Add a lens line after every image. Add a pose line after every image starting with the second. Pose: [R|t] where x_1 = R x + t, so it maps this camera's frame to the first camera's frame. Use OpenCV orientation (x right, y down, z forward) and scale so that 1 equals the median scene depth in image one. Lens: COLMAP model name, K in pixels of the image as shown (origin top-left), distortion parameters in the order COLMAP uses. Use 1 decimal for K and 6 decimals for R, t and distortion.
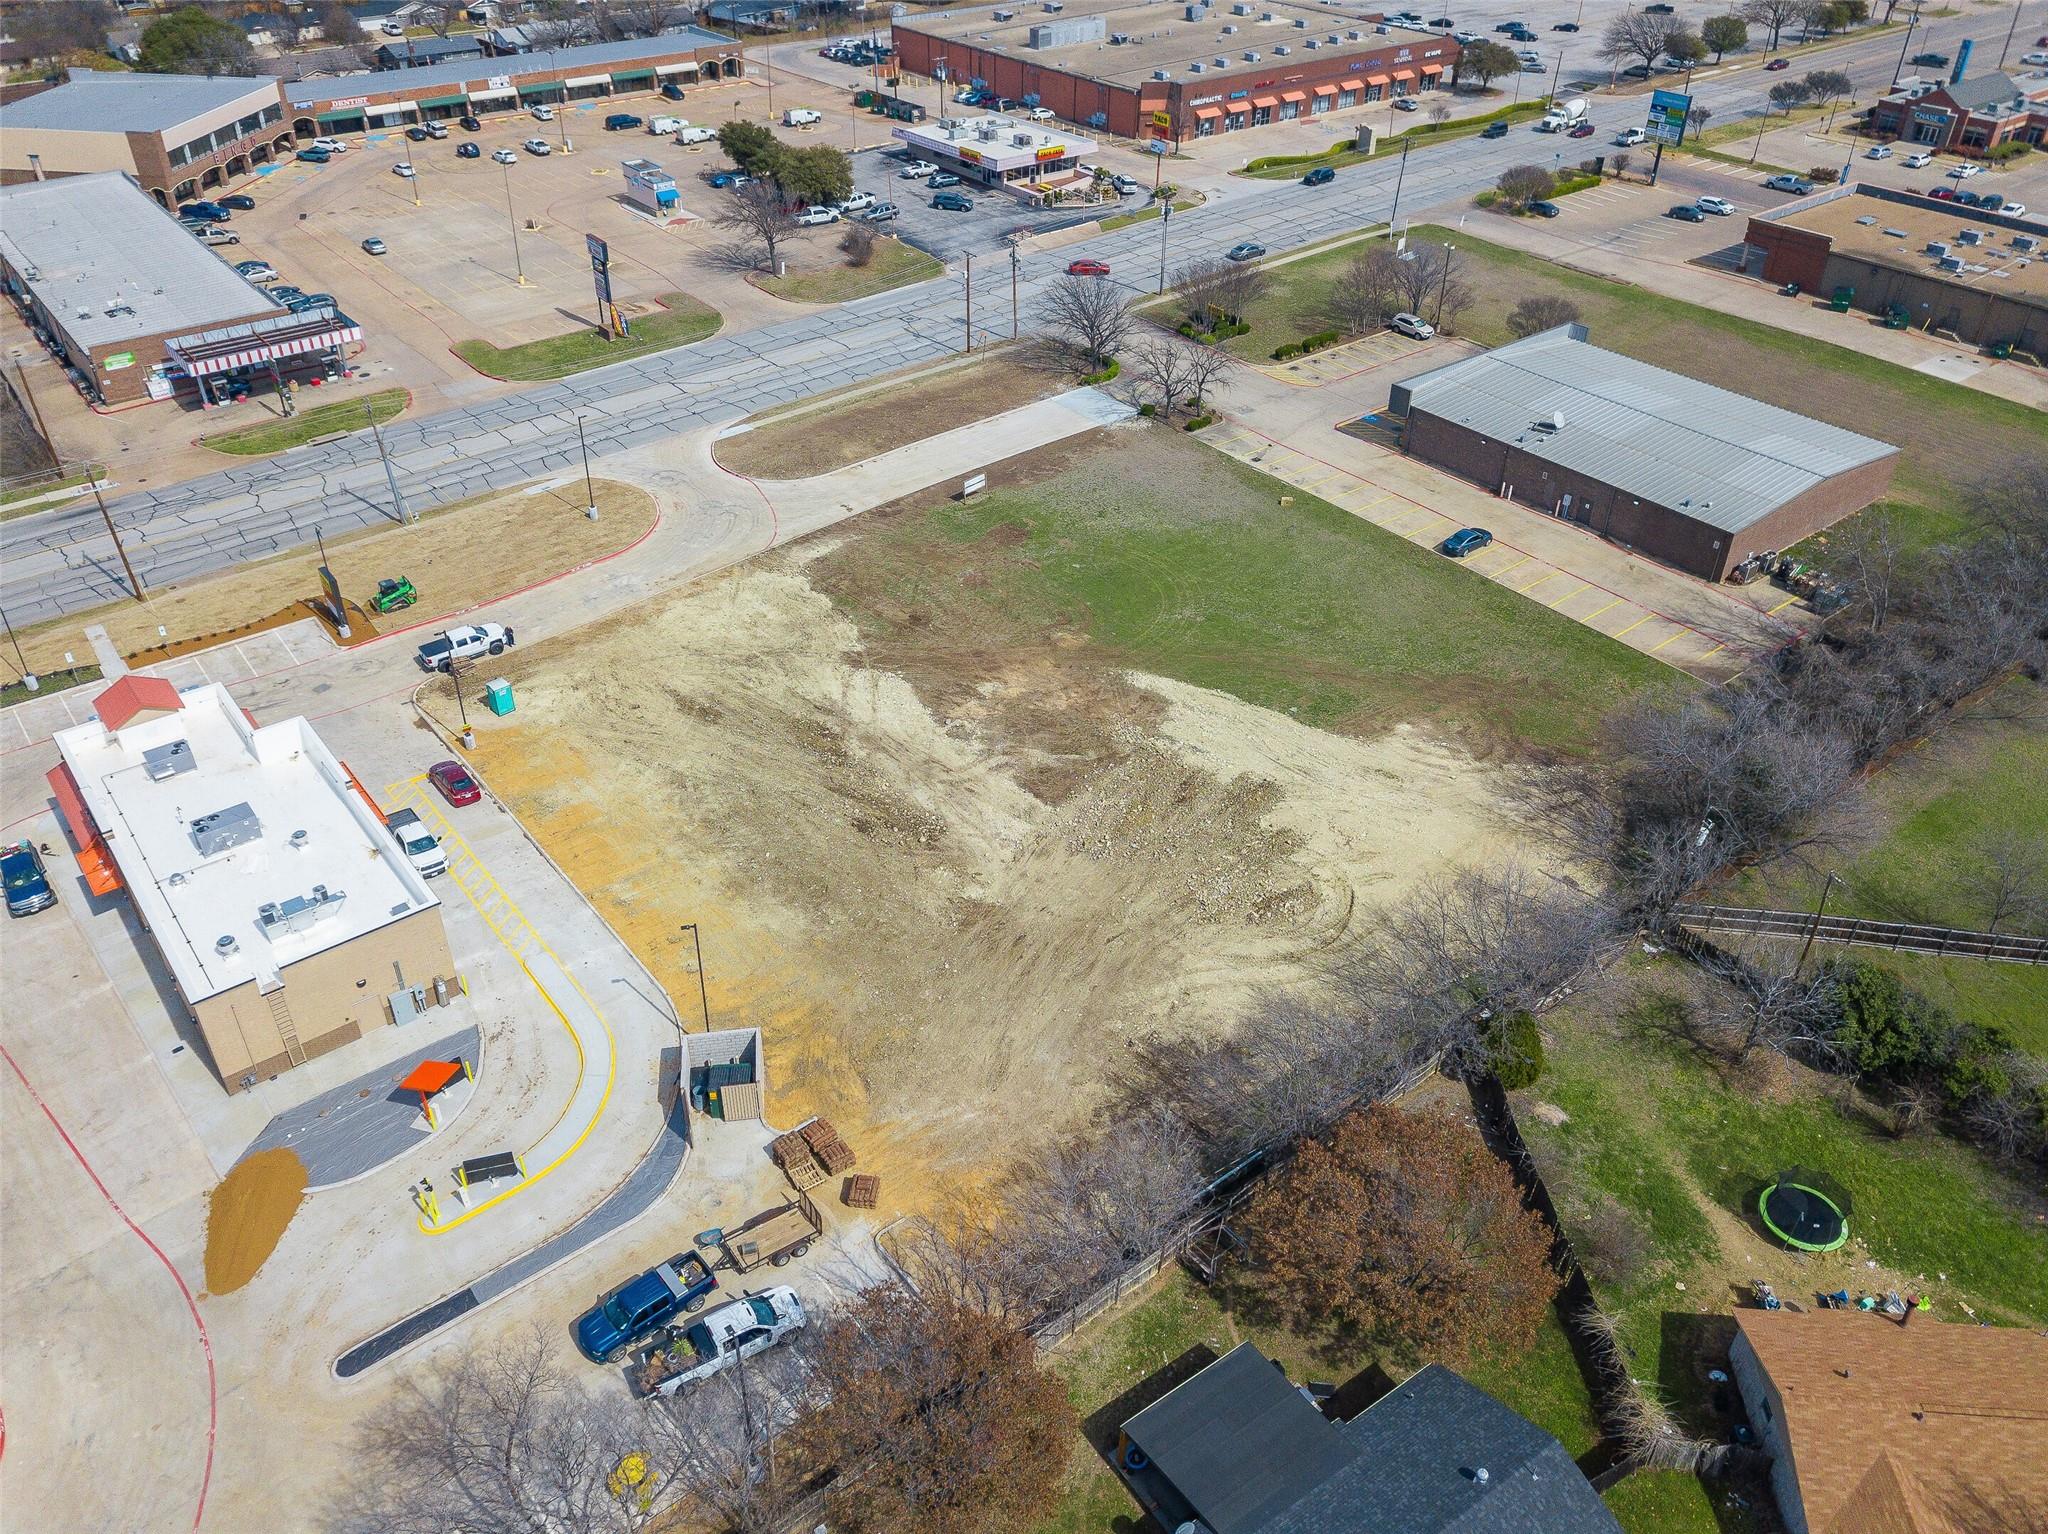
lens RADIAL K [[1545.3, 0, 1016.4], [0, 1545.3, 790.9], [0, 0, 1]] dist [0.009883, -0.008552]
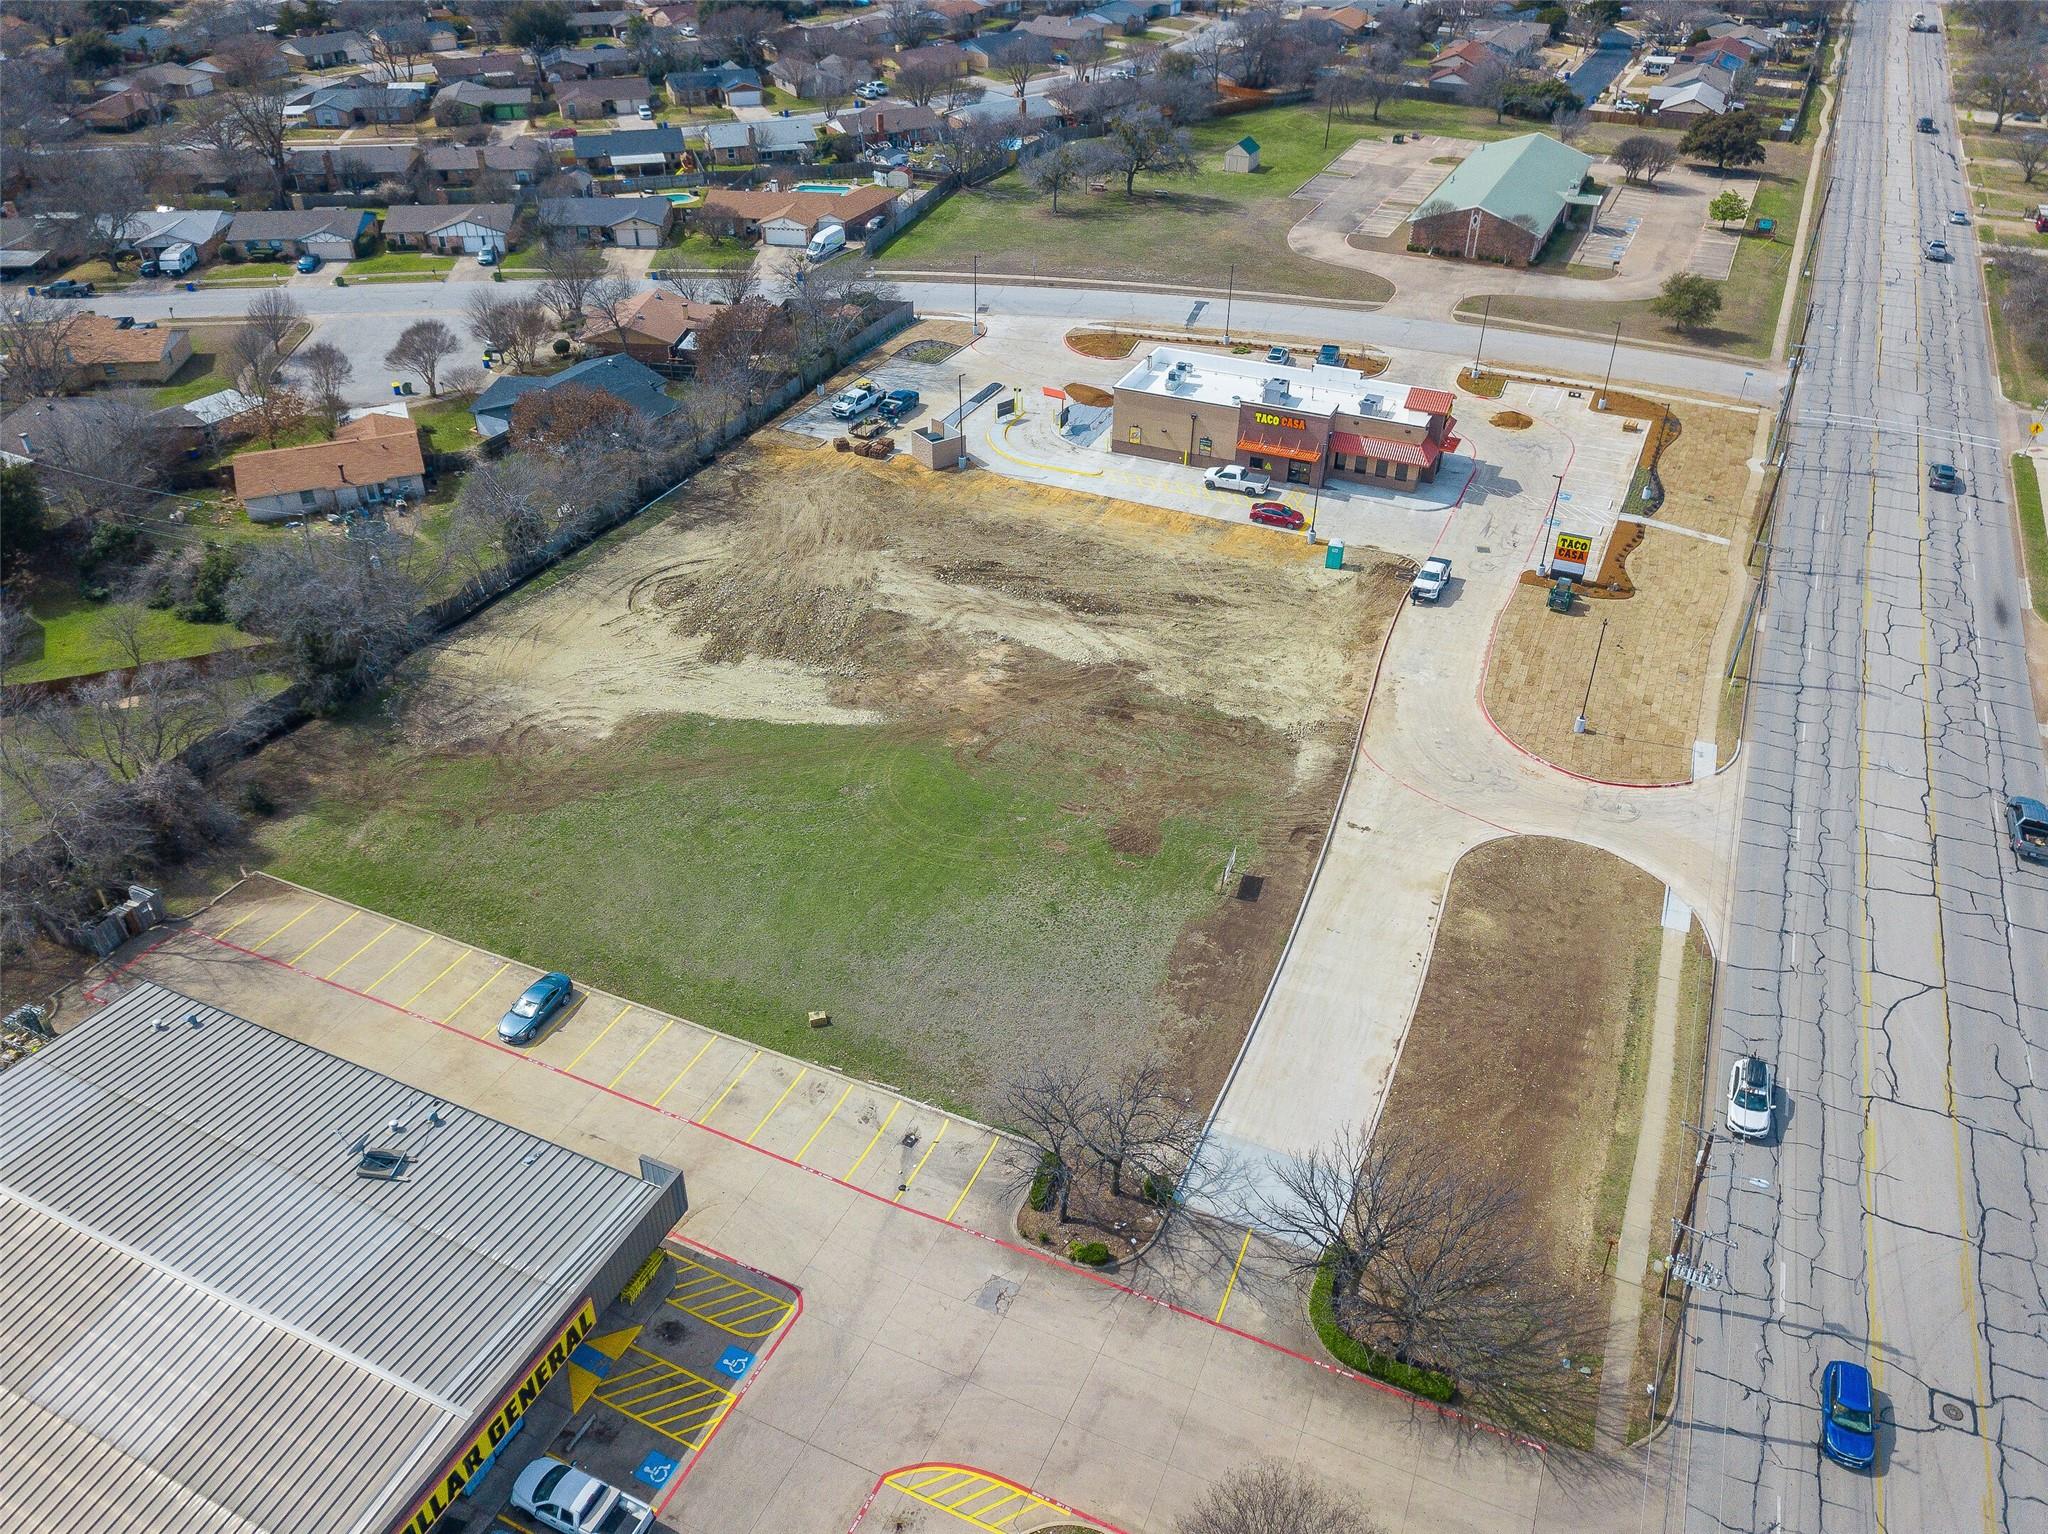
lens RADIAL K [[1545.3, 0, 1016.4], [0, 1545.3, 790.9], [0, 0, 1]] dist [0.009883, -0.008552]
pose [[-0.894272, 0.253248, -0.368977, 0.362796], [-0.270061, 0.352059, 0.896171, -0.946339], [0.356855, 0.901066, -0.246444, 1.273208]]
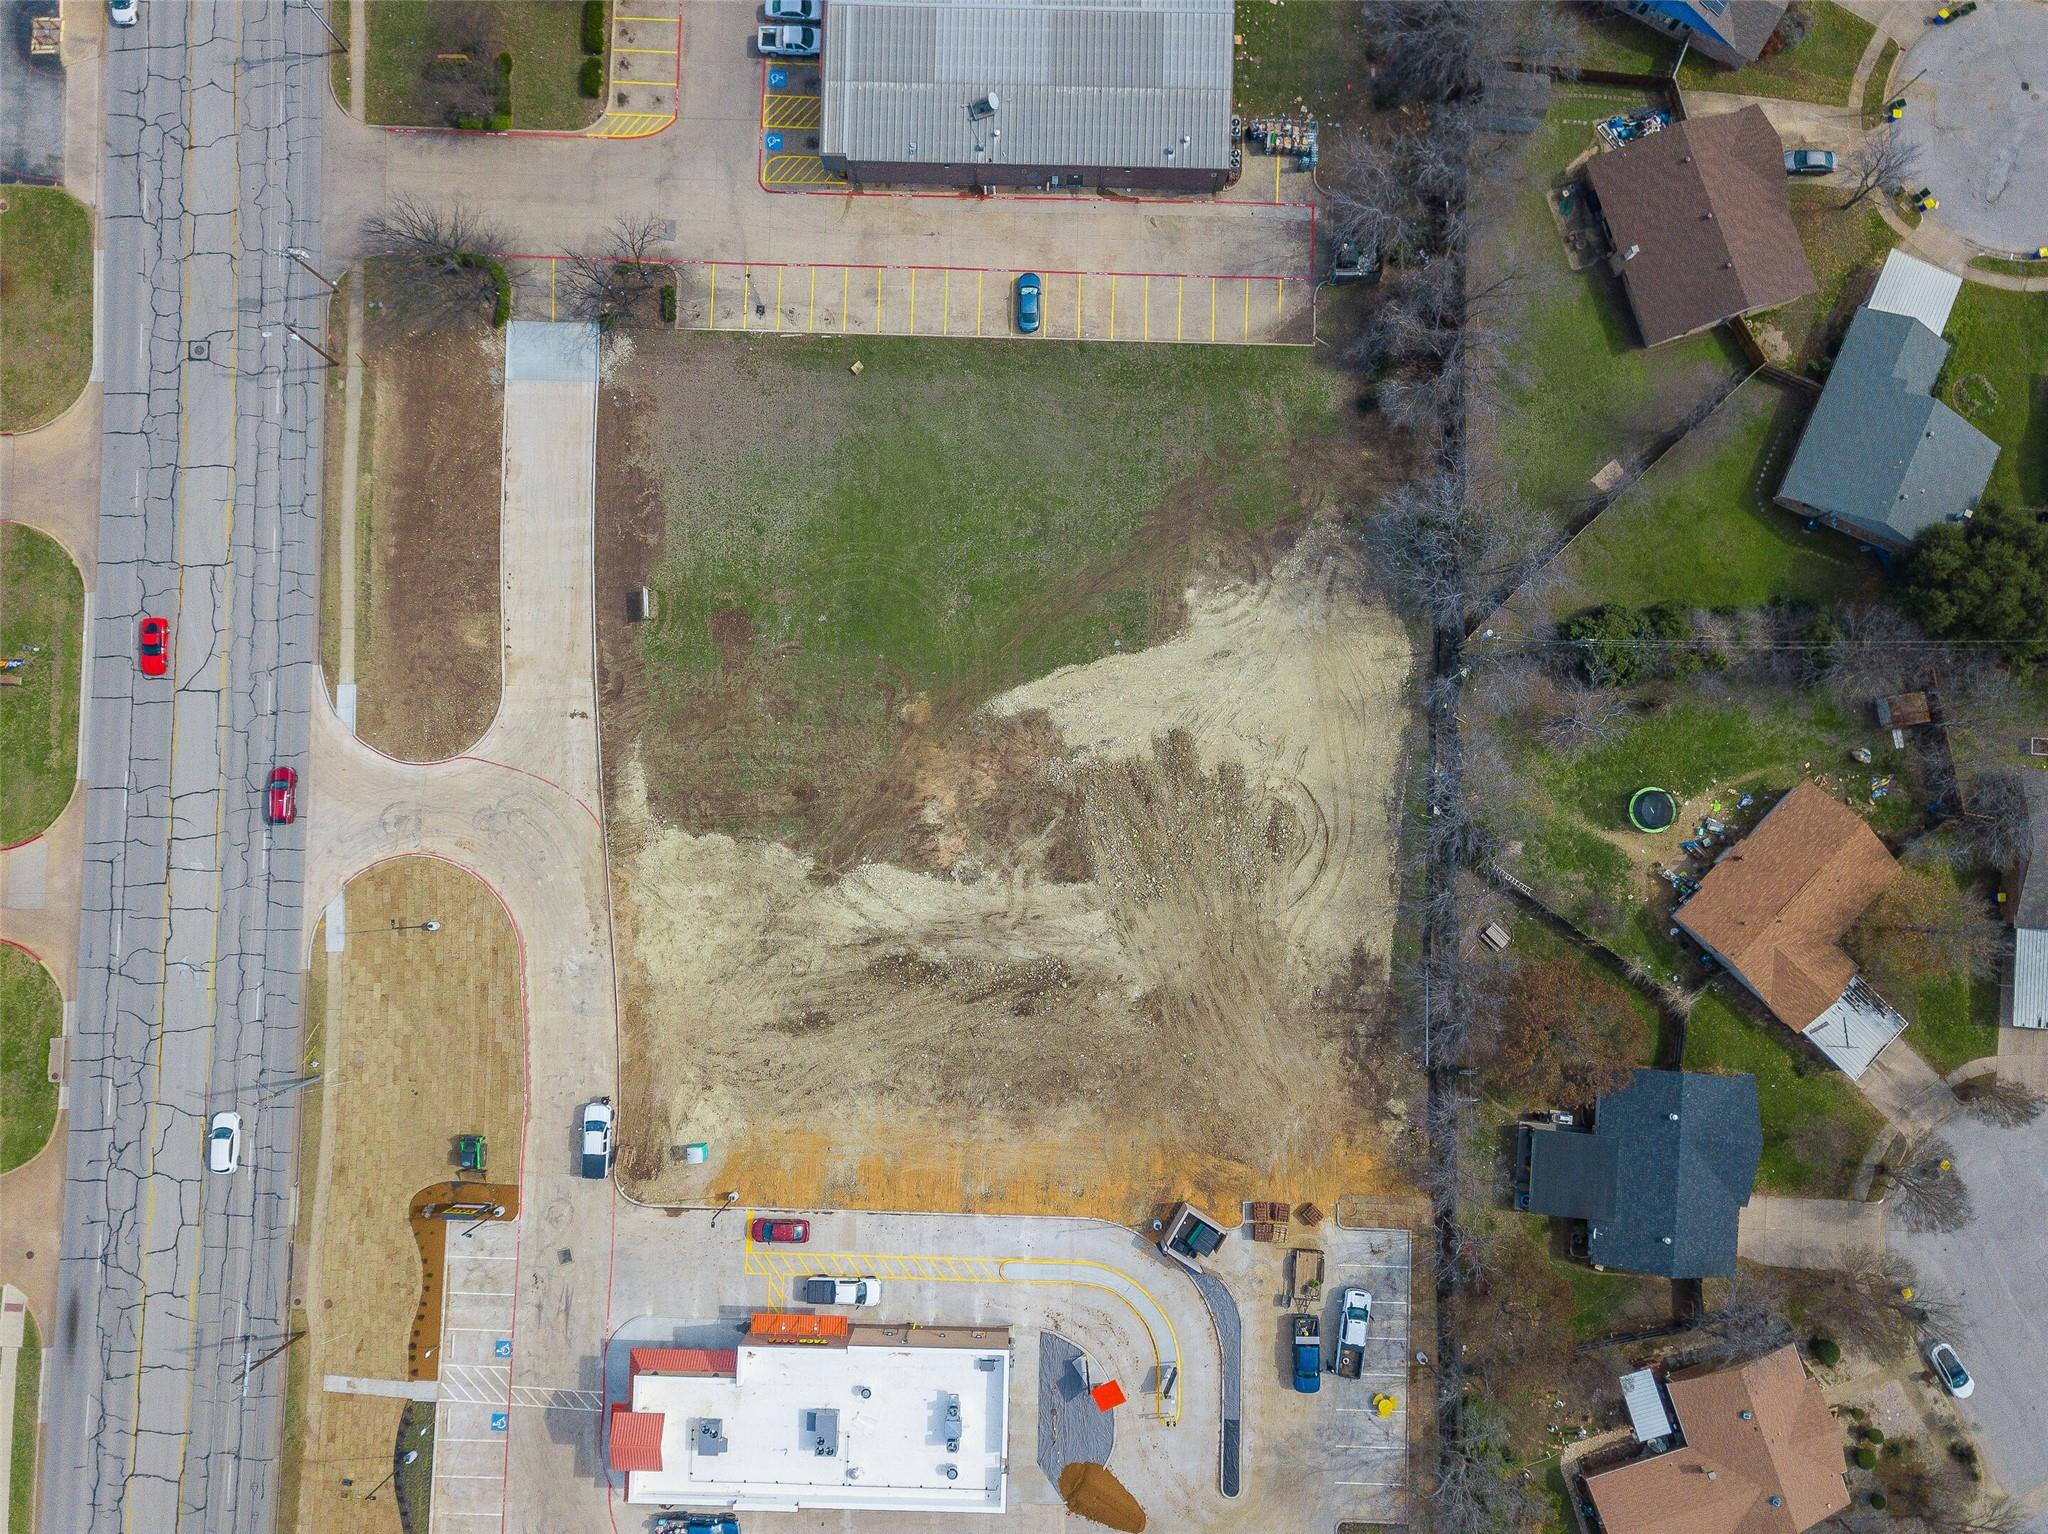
lens RADIAL K [[1545.3, 0, 1016.4], [0, 1545.3, 790.9], [0, 0, 1]] dist [0.009883, -0.008552]
pose [[0.639235, -0.767297, 0.051318, -0.022116], [0.461848, 0.436409, 0.772168, -0.911017], [-0.614878, -0.469896, 0.633343, 0.207762]]
